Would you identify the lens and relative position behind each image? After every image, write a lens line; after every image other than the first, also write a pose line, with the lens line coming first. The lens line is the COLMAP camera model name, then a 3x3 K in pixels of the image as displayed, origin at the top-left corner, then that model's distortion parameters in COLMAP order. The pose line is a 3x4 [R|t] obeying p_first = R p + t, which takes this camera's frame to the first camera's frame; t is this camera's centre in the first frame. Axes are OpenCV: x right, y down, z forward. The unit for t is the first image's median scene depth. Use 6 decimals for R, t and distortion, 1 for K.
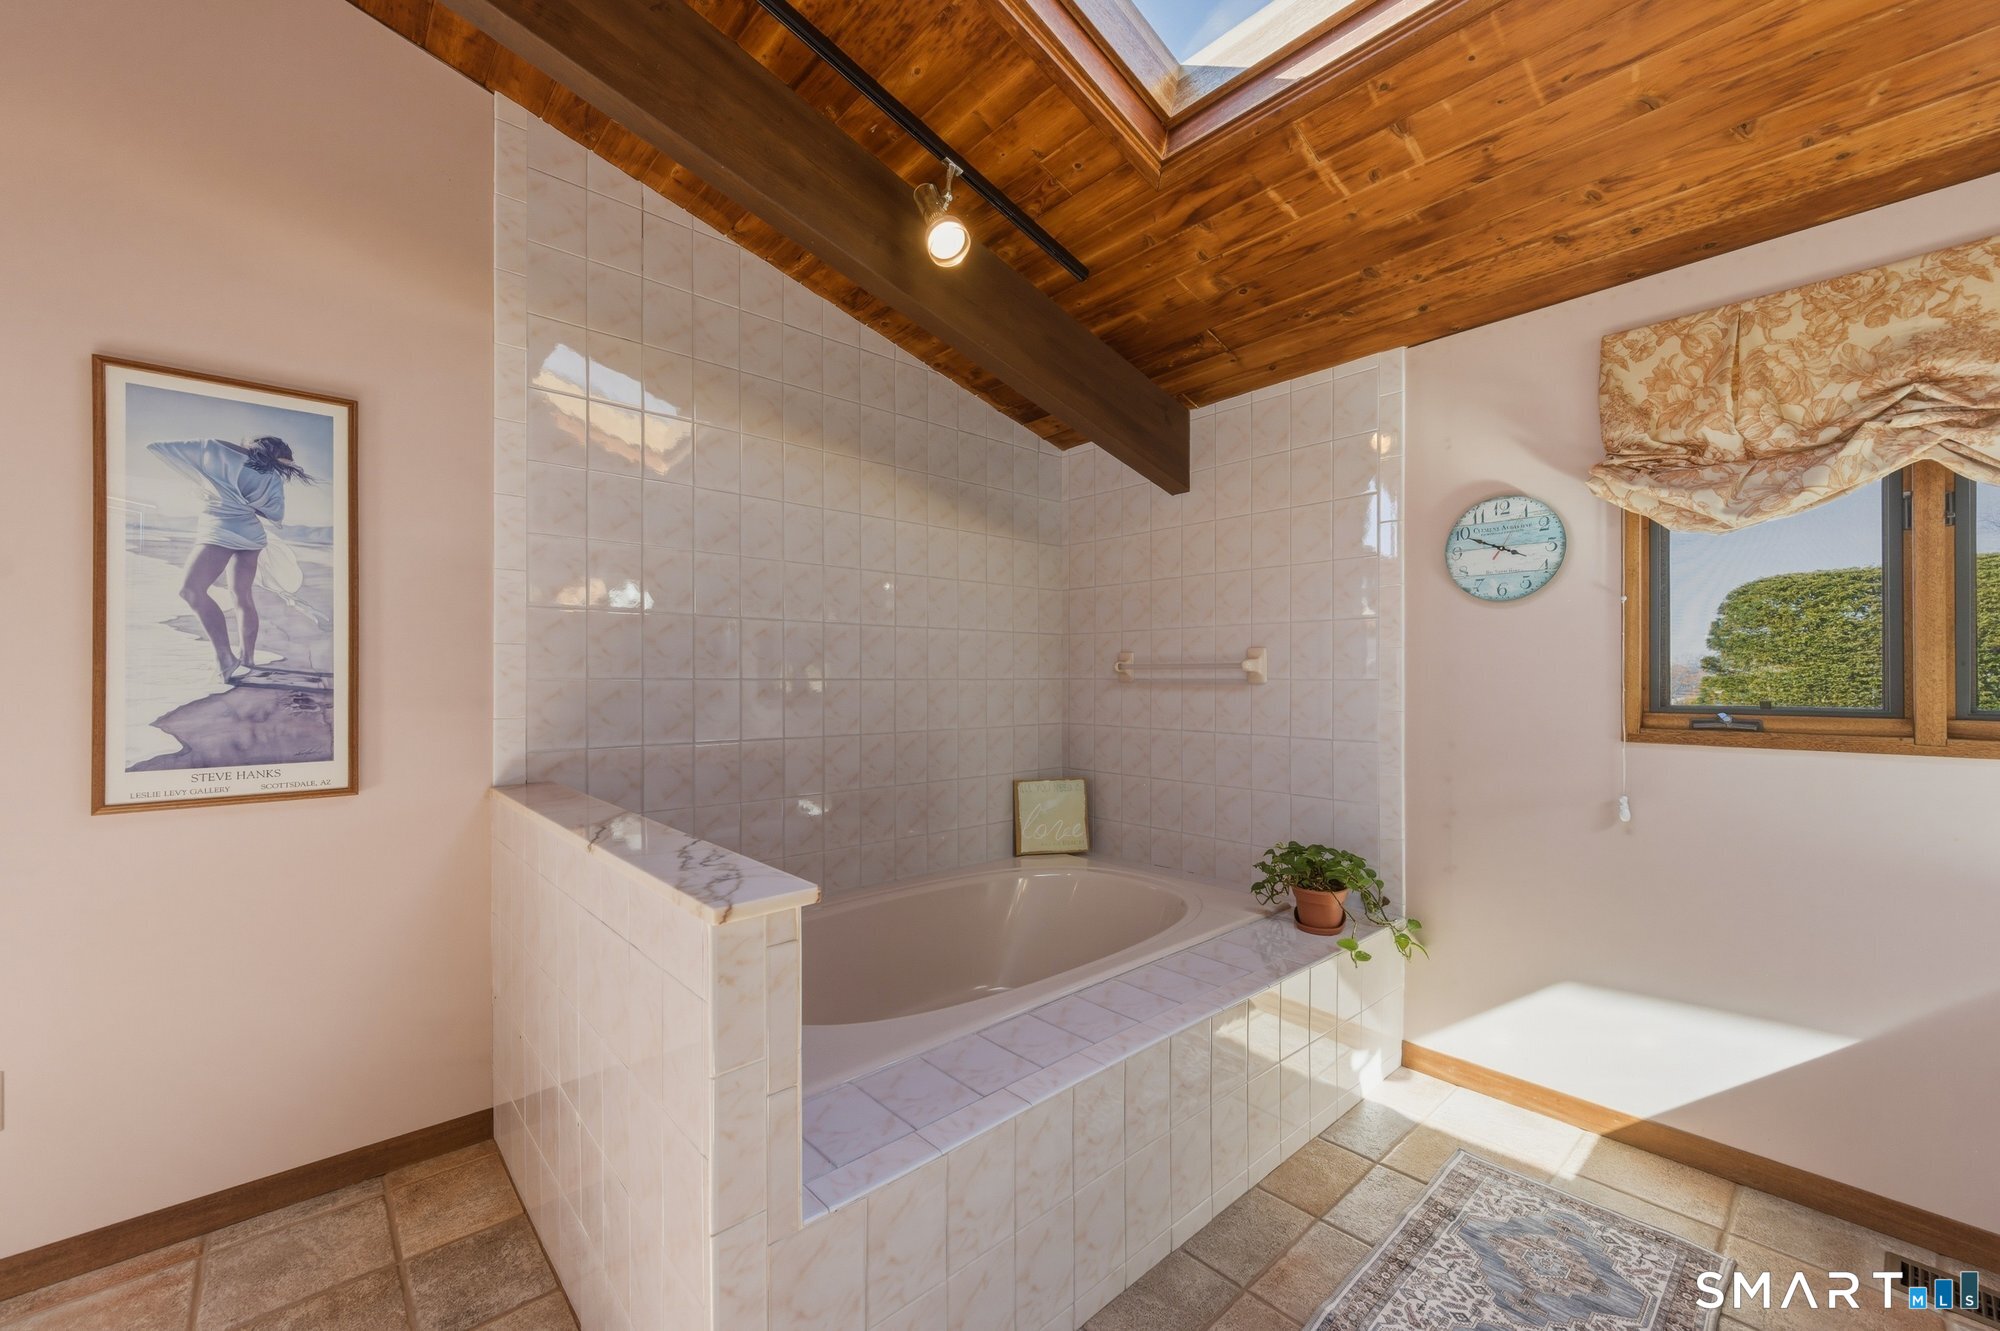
lens RADIAL K [[790.2, 0, 993.0], [0, 790.2, 672.2], [0, 0, 1]] dist [0.007412, -0.001865]
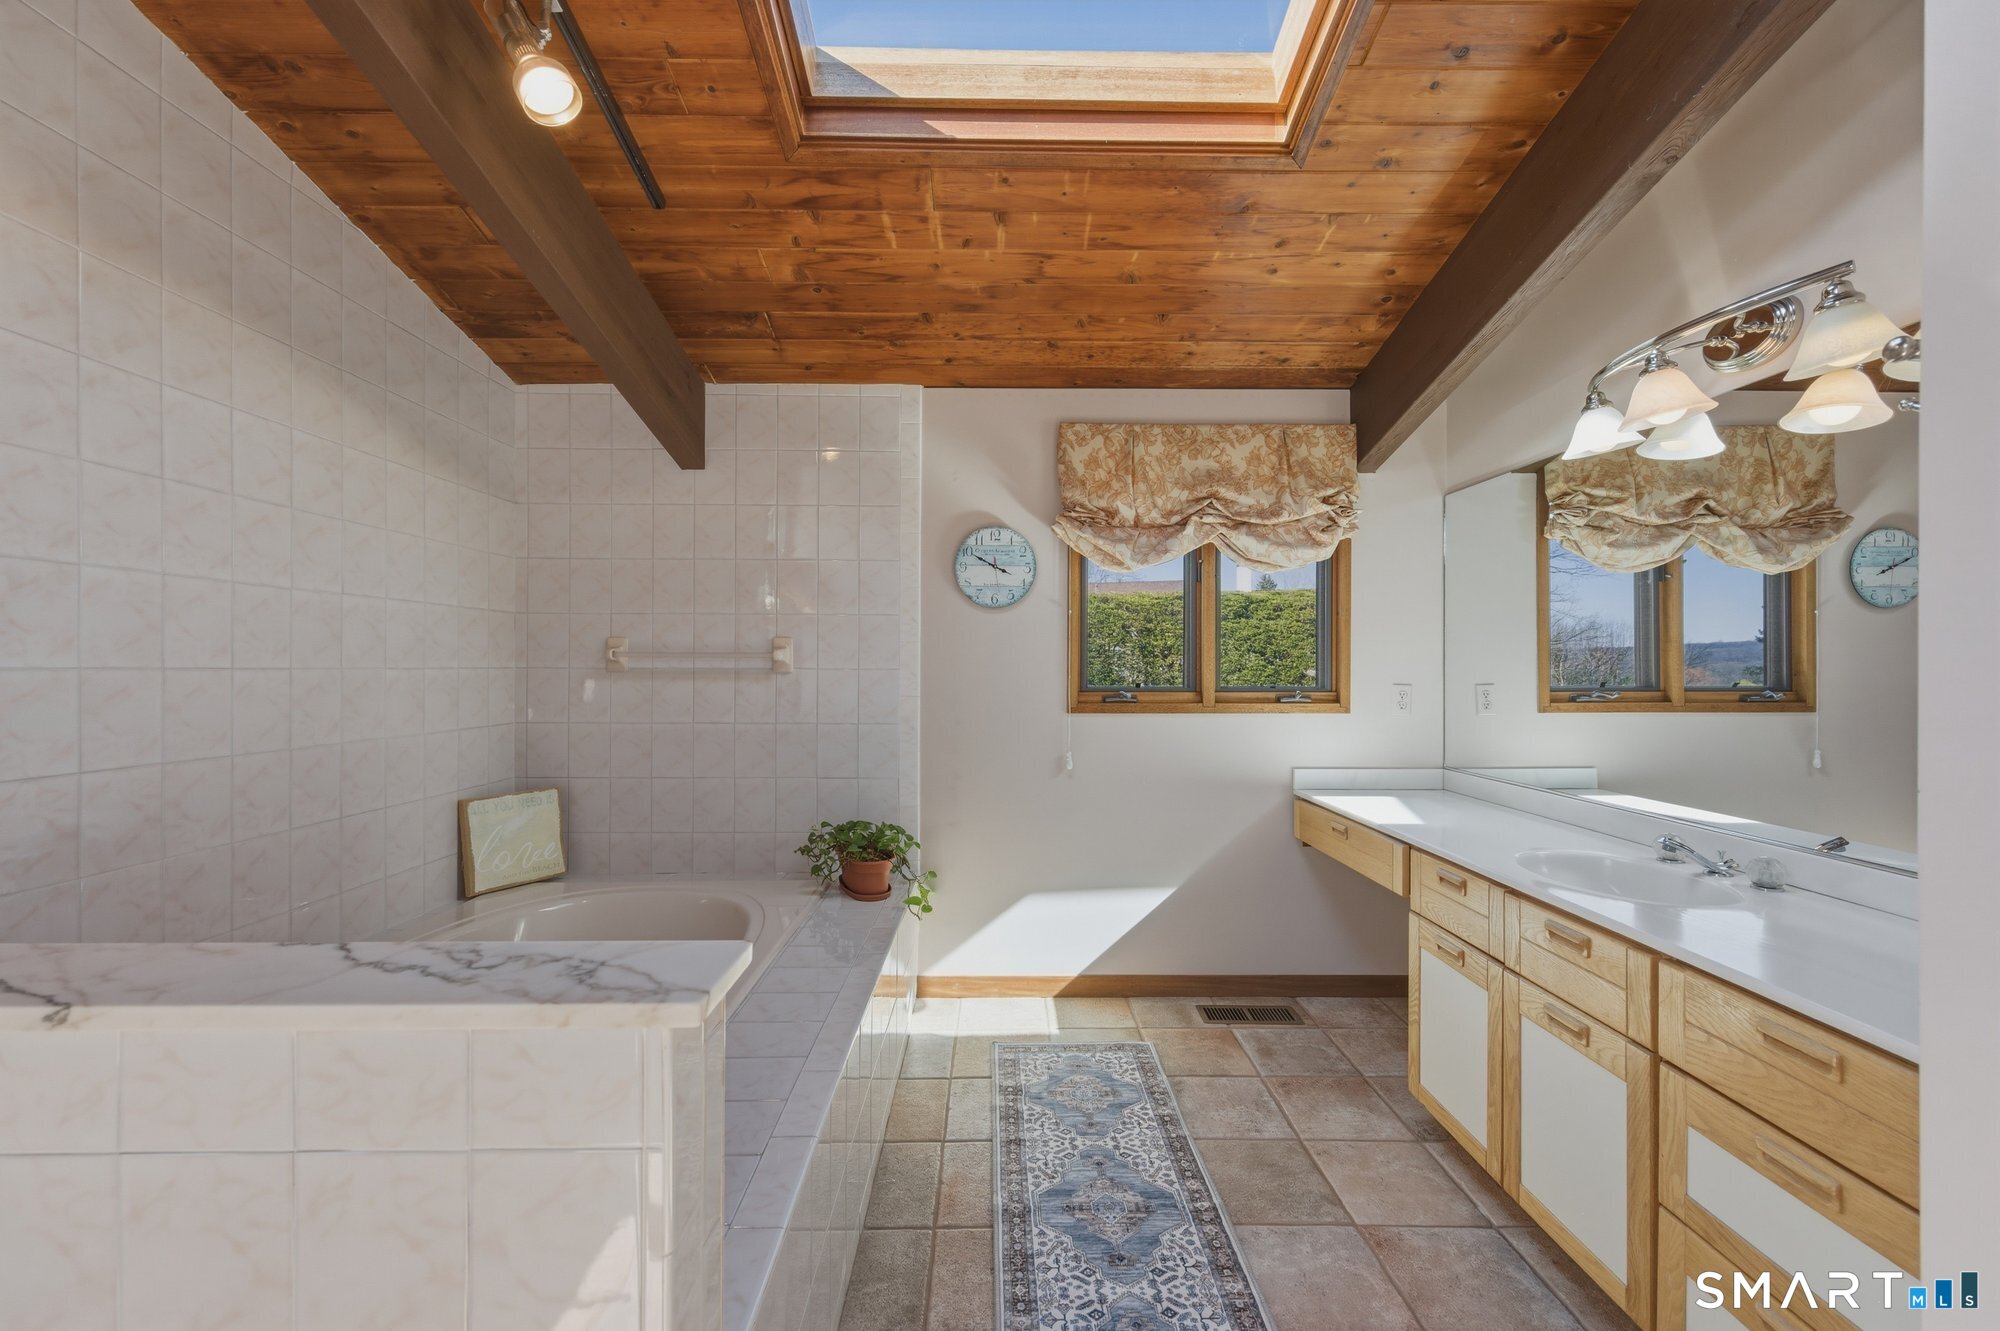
lens RADIAL K [[790.2, 0, 998.2], [0, 790.2, 664.8], [0, 0, 1]] dist [0.007412, -0.001865]
pose [[0.656581, 0.003740, 0.754246, -0.375820], [-0.008053, 0.999965, 0.002052, -0.000413], [-0.754212, -0.007421, 0.656589, 0.185259]]
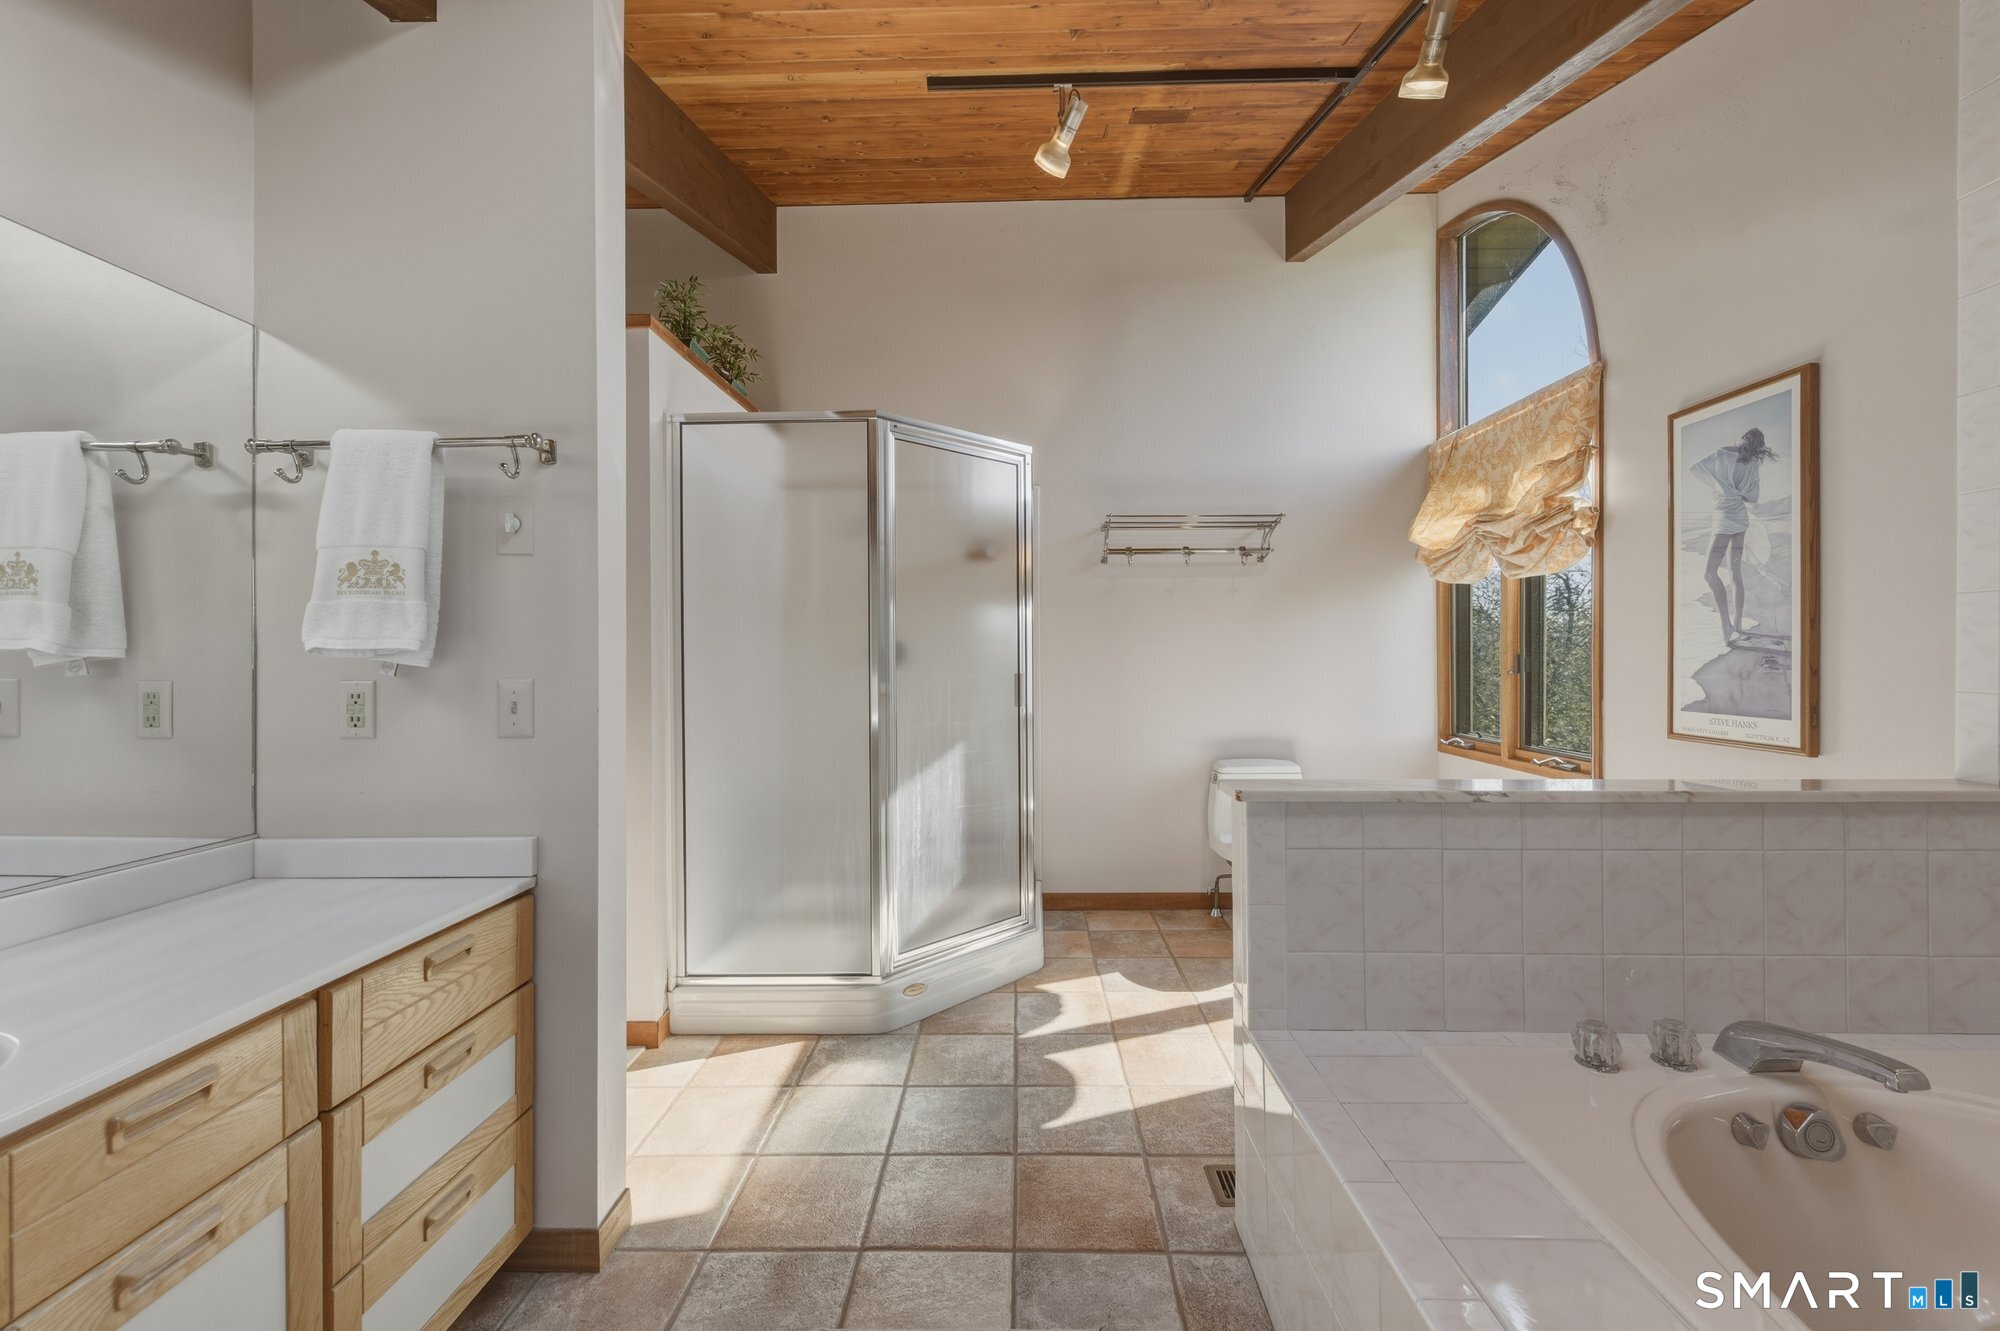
lens RADIAL K [[790.2, 0, 1003.4], [0, 790.2, 656.6], [0, 0, 1]] dist [0.007412, -0.001865]
pose [[-0.684402, 0.007421, -0.729067, 0.642909], [0.009291, 0.999956, 0.001456, 0.016932], [0.729046, -0.005777, -0.684441, 0.973434]]
